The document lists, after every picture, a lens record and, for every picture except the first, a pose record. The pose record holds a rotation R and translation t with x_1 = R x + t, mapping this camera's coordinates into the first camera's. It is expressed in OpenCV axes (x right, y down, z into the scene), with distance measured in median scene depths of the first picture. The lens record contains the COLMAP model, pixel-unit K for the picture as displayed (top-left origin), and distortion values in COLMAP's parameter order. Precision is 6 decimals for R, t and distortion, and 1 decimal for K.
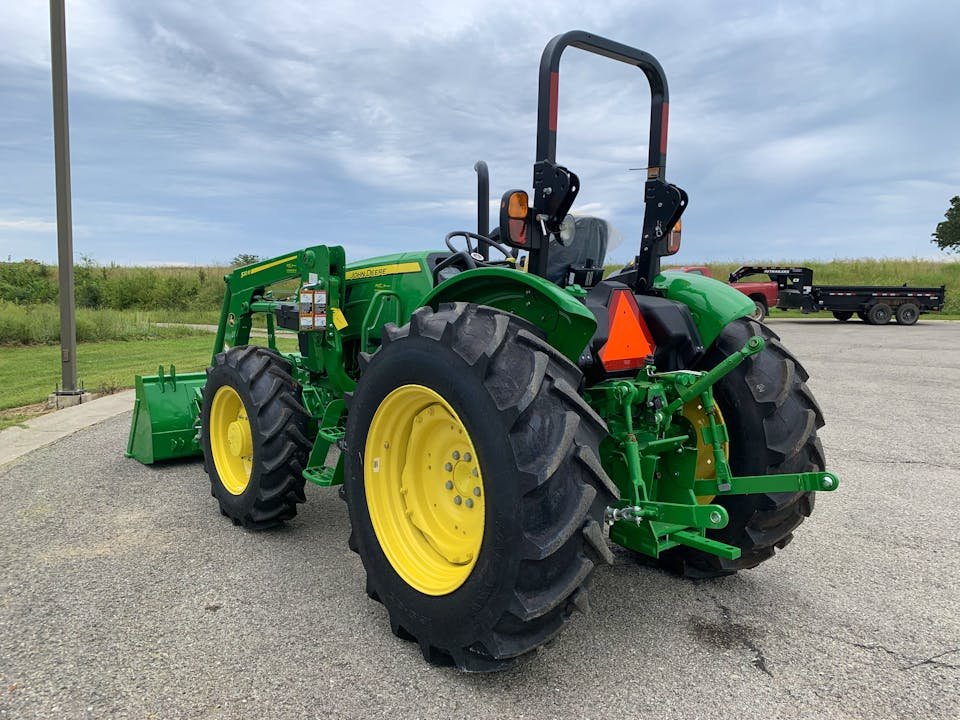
lens RADIAL K [[725.0, 0, 485.3], [0, 725.0, 355.2], [0, 0, 1]] dist [0.008299, 0.000501]
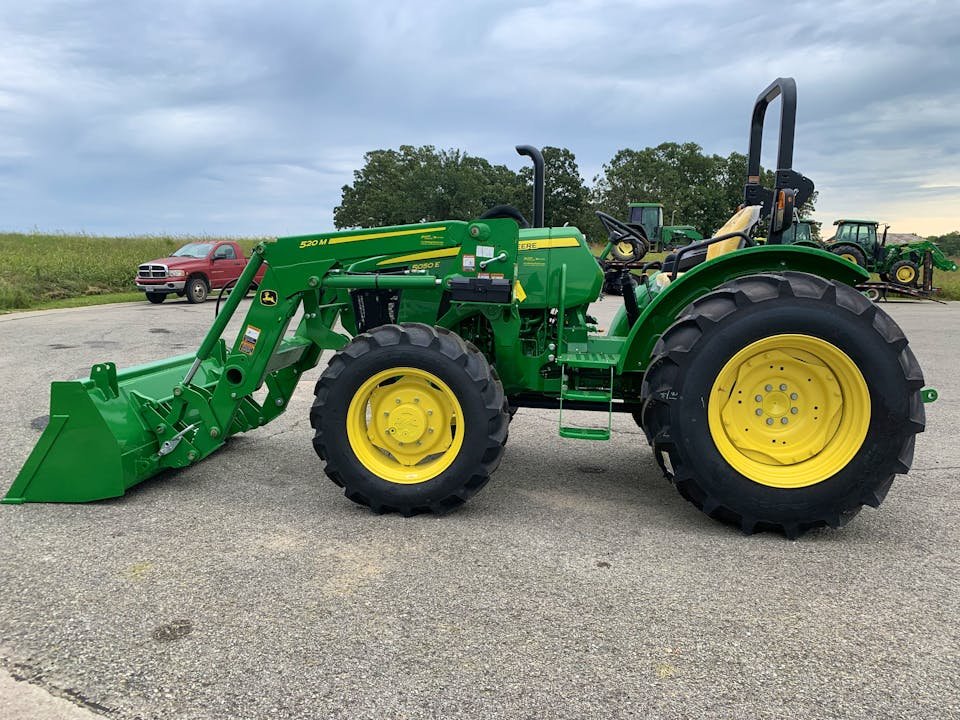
lens RADIAL K [[723.8, 0, 482.4], [0, 723.8, 366.0], [0, 0, 1]] dist [0.034649, -0.047590]
pose [[0.724165, -0.092602, 0.683381, -0.958943], [0.059789, 0.995643, 0.071558, -0.020692], [-0.687030, -0.010962, 0.726546, 0.284163]]
